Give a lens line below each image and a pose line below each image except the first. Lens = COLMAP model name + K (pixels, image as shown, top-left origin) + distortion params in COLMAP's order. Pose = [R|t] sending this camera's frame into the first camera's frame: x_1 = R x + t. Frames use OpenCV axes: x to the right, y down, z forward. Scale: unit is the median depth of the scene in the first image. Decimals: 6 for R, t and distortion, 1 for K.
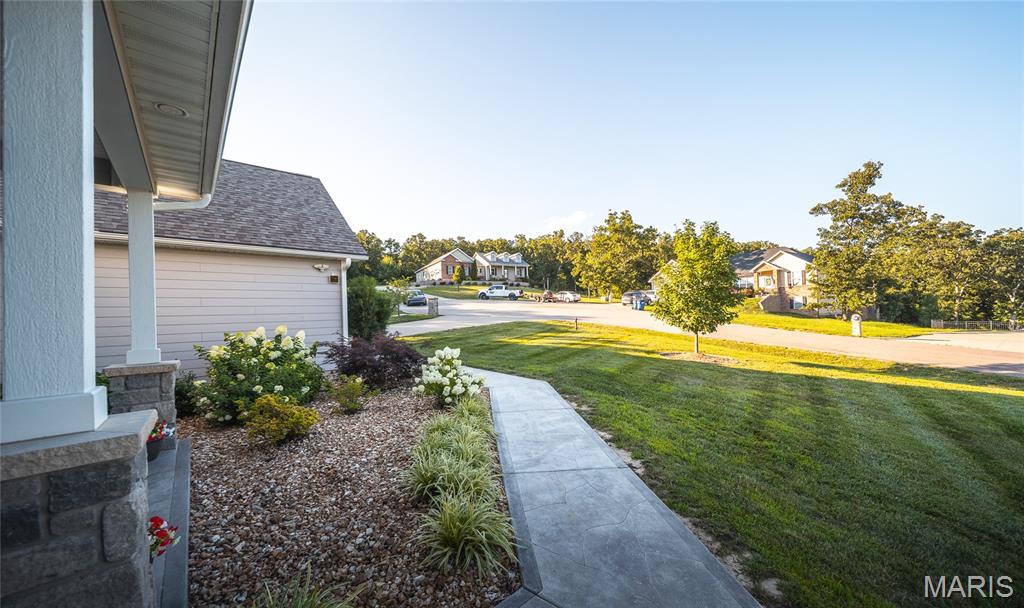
lens RADIAL K [[362.5, 0, 509.8], [0, 362.5, 314.5], [0, 0, 1]] dist [-0.000453, -0.000053]
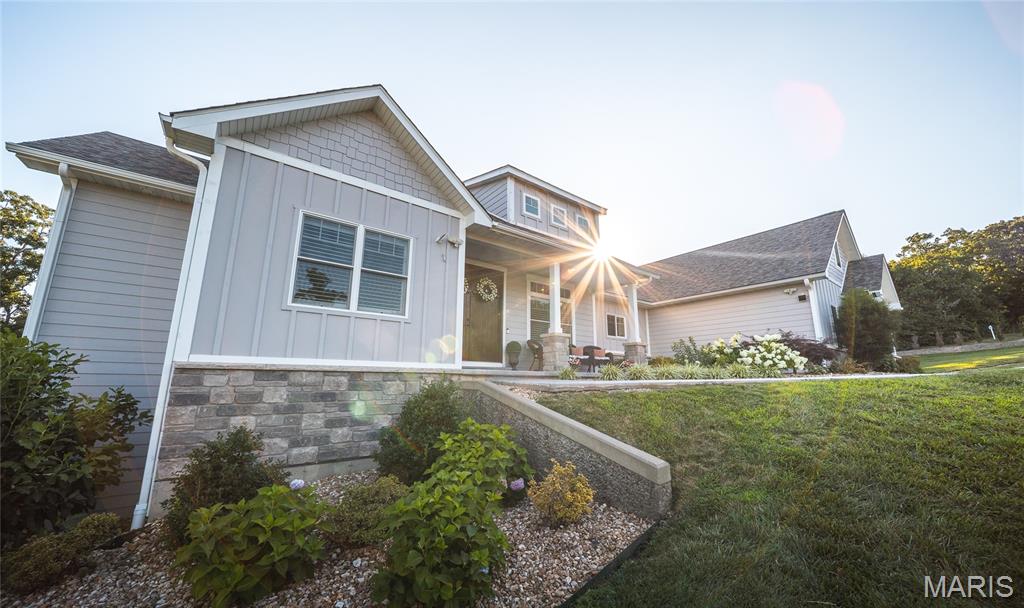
lens RADIAL K [[362.5, 0, 509.8], [0, 362.5, 314.5], [0, 0, 1]] dist [-0.000453, -0.000053]
pose [[-0.074651, -0.155256, -0.985050, 0.726683], [0.001747, 0.987784, -0.155819, 0.136911], [0.997208, -0.013353, -0.073468, 0.088077]]
